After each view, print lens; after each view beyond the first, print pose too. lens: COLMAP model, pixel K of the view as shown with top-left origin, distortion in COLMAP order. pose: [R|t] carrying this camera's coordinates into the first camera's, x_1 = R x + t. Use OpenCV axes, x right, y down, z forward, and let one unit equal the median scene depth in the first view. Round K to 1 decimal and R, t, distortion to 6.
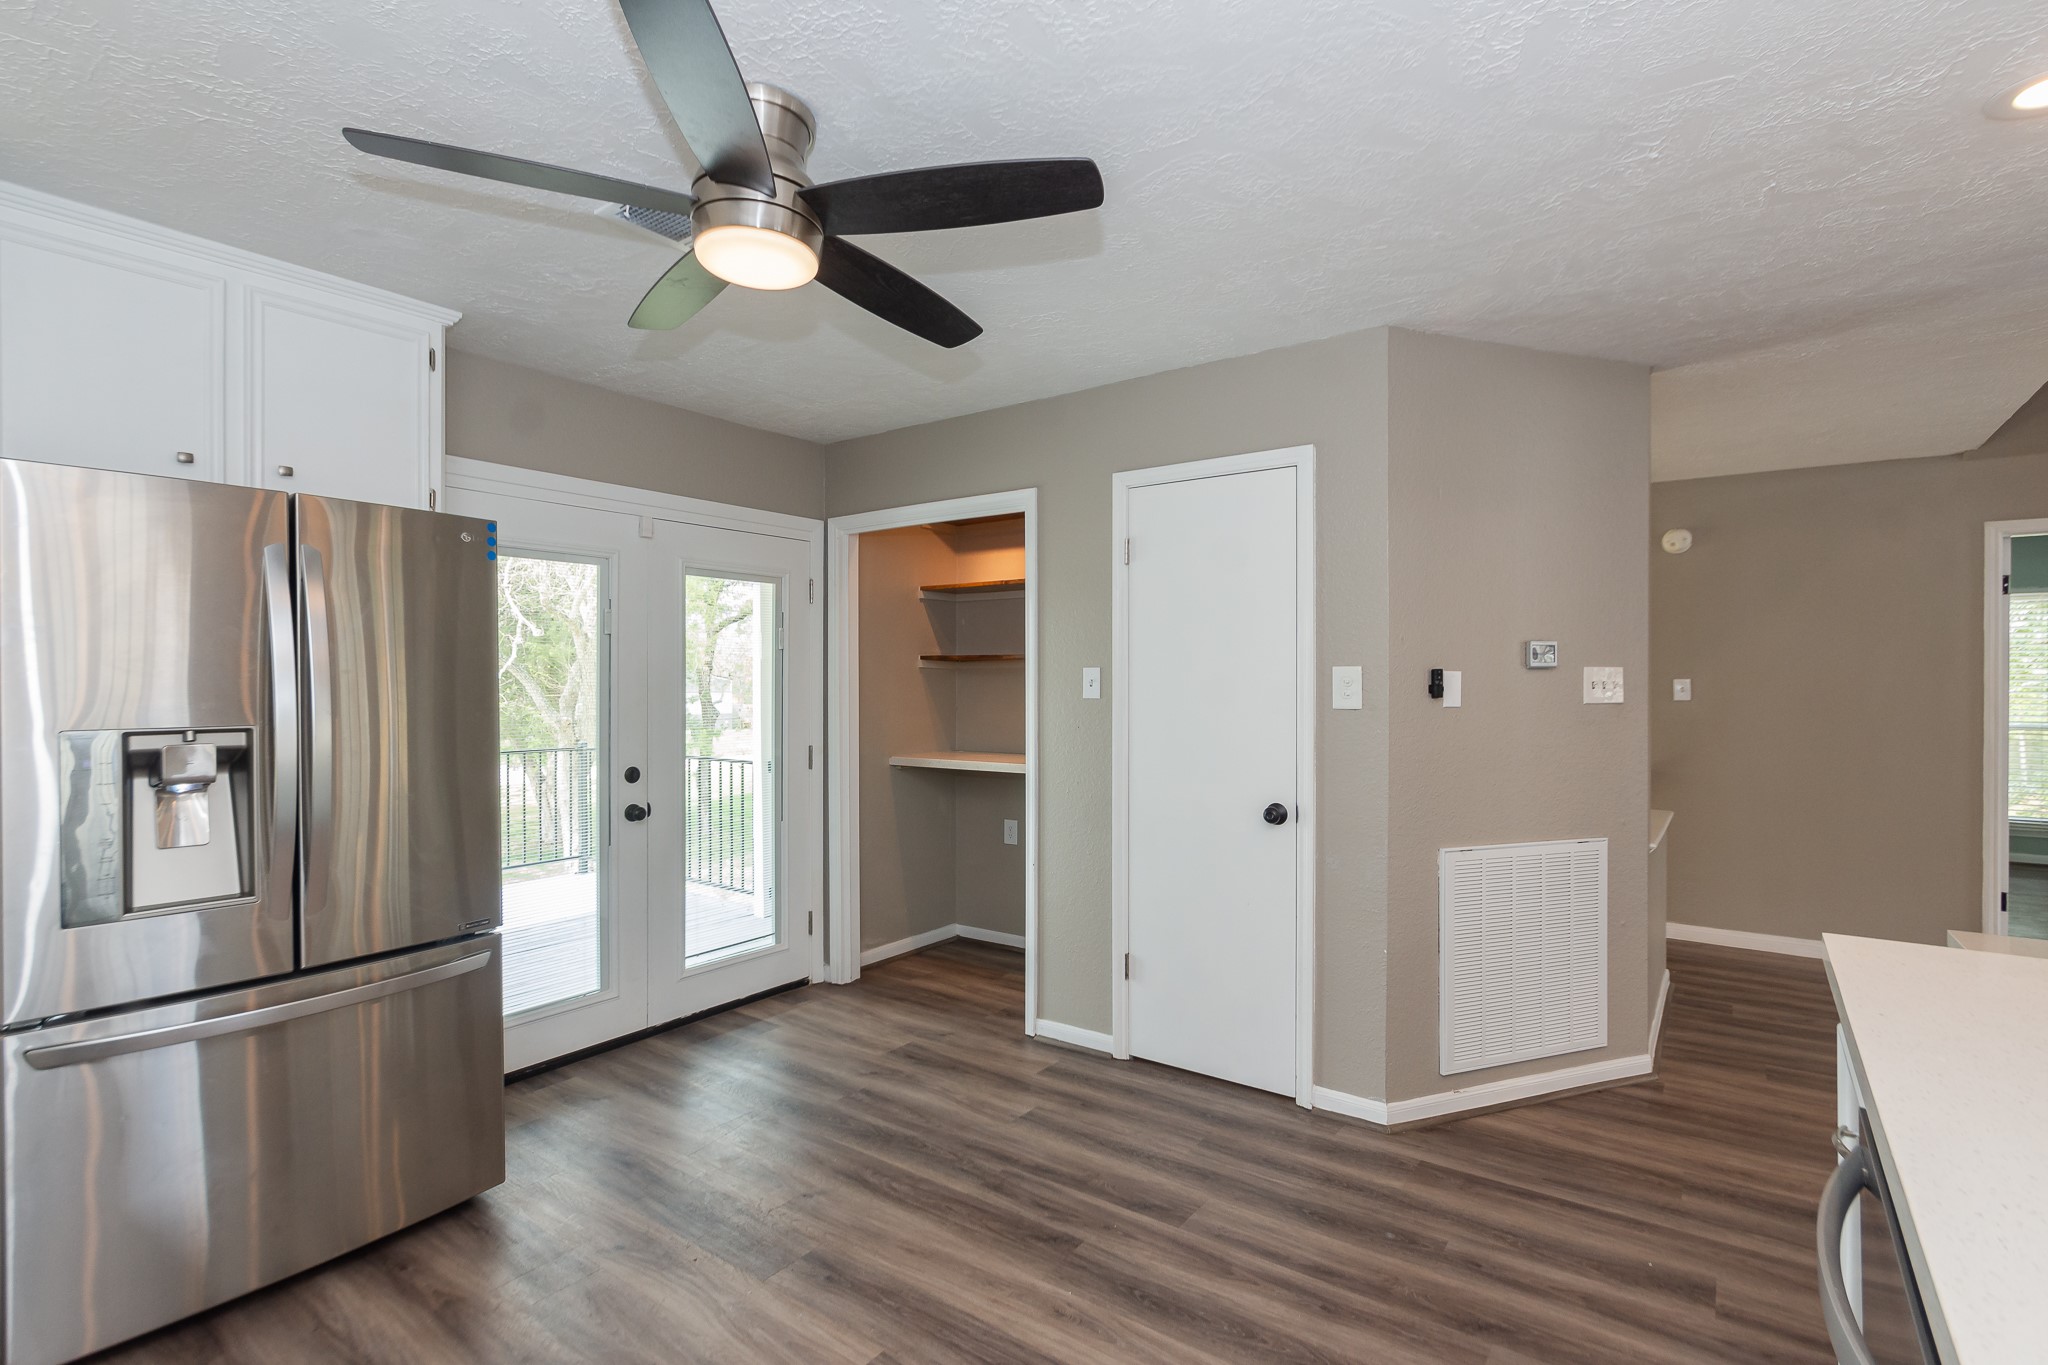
lens RADIAL K [[951.6, 0, 1024.0], [0, 951.6, 682.5], [0, 0, 1]] dist [0.001470, 0.000377]
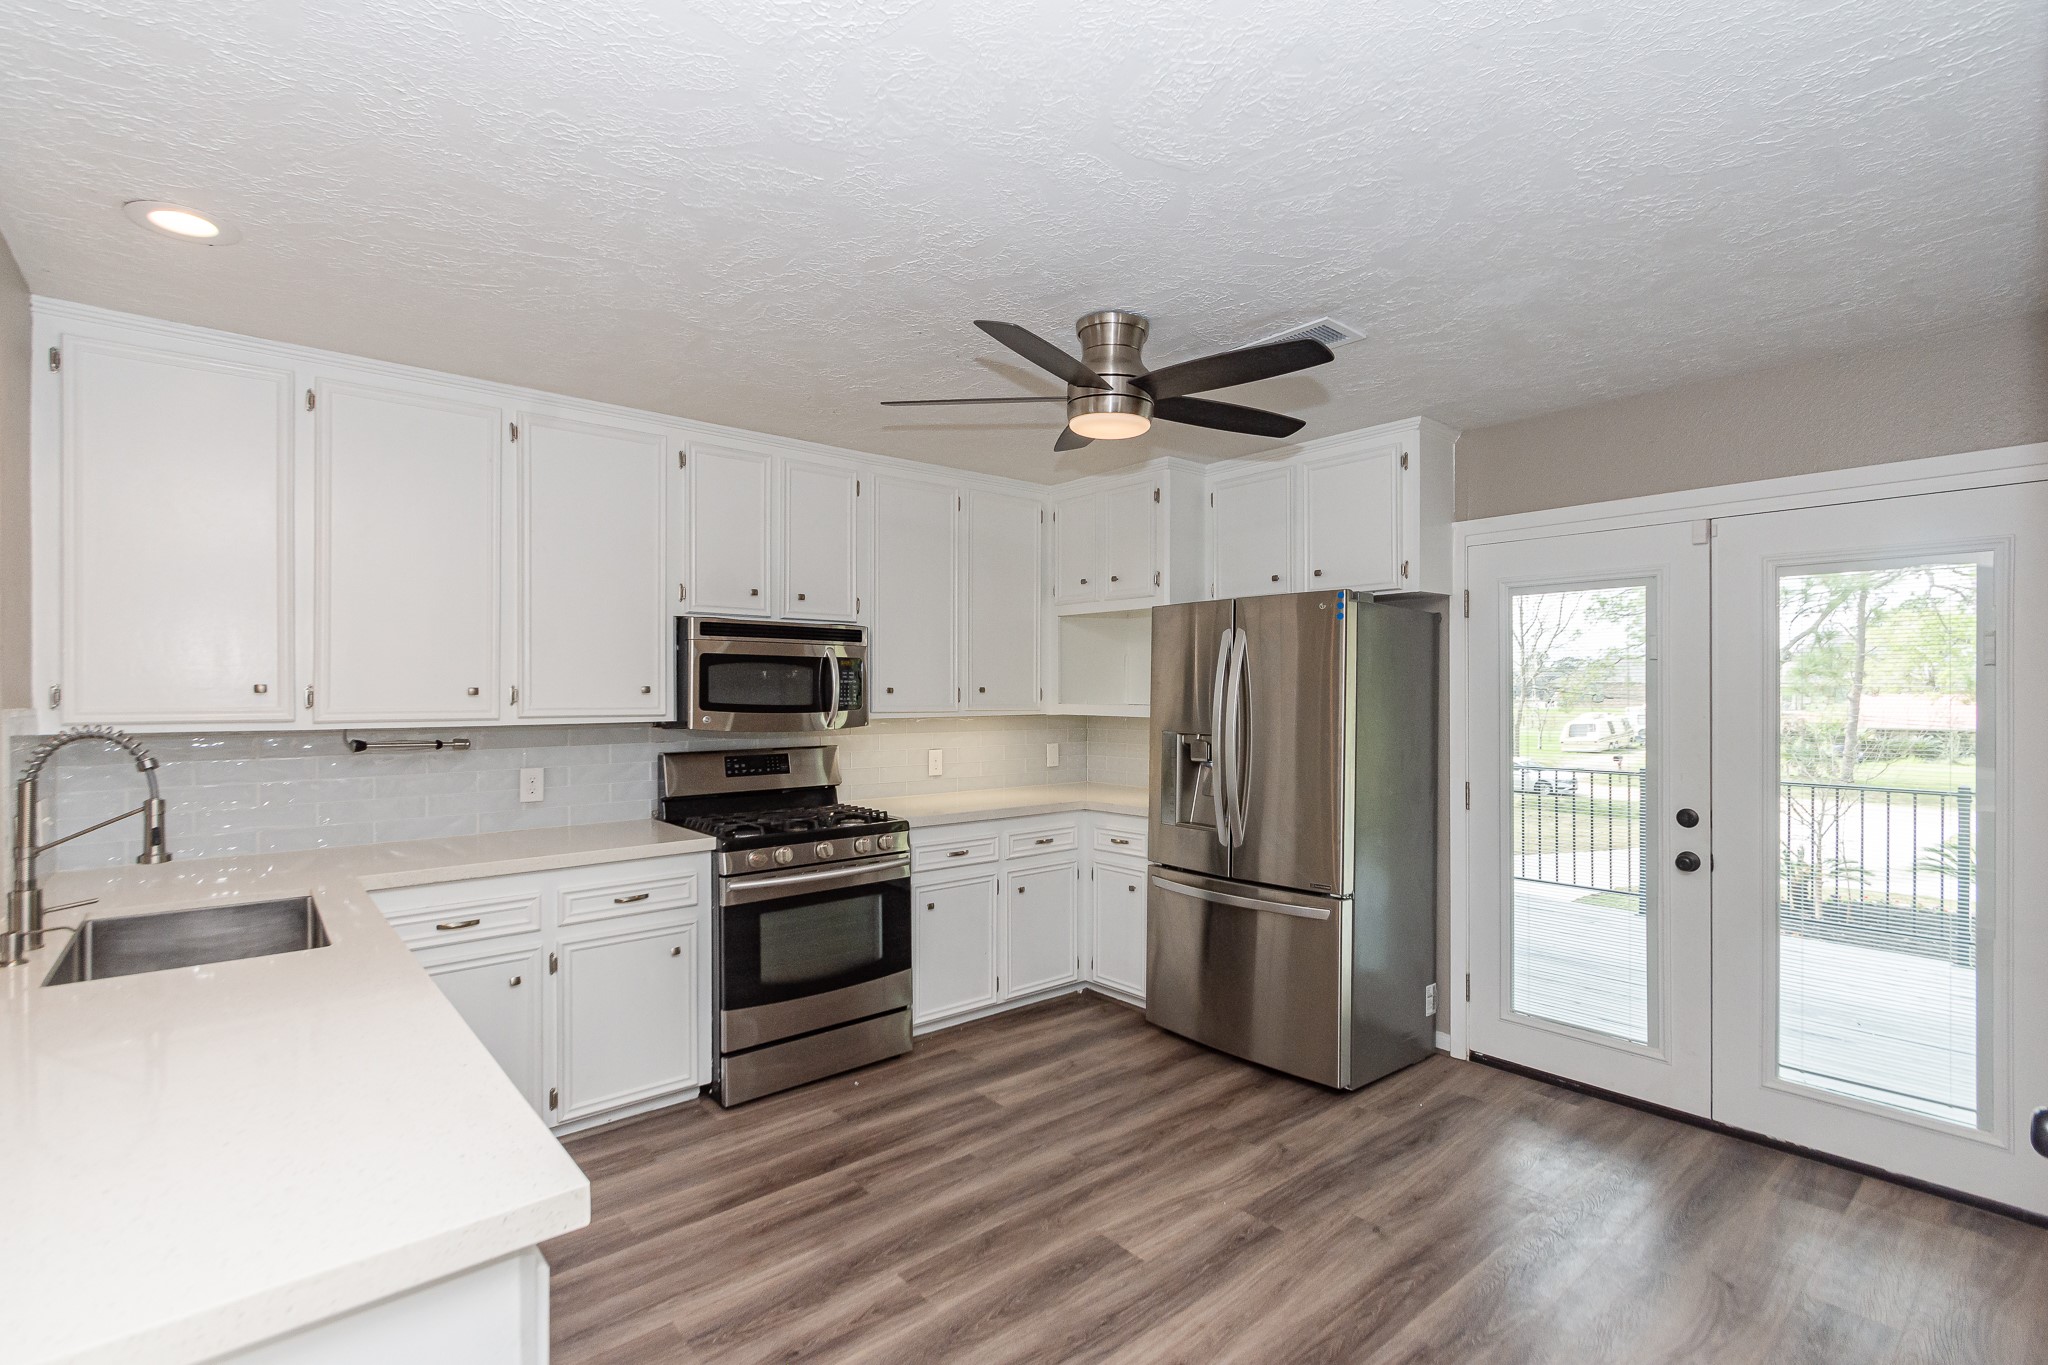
lens RADIAL K [[951.6, 0, 1024.0], [0, 951.6, 682.5], [0, 0, 1]] dist [0.001470, 0.000377]
pose [[-0.226079, -0.007522, -0.974080, 0.712429], [-0.002252, 0.999972, -0.007200, -0.025252], [0.974106, 0.000565, -0.226090, 0.732412]]
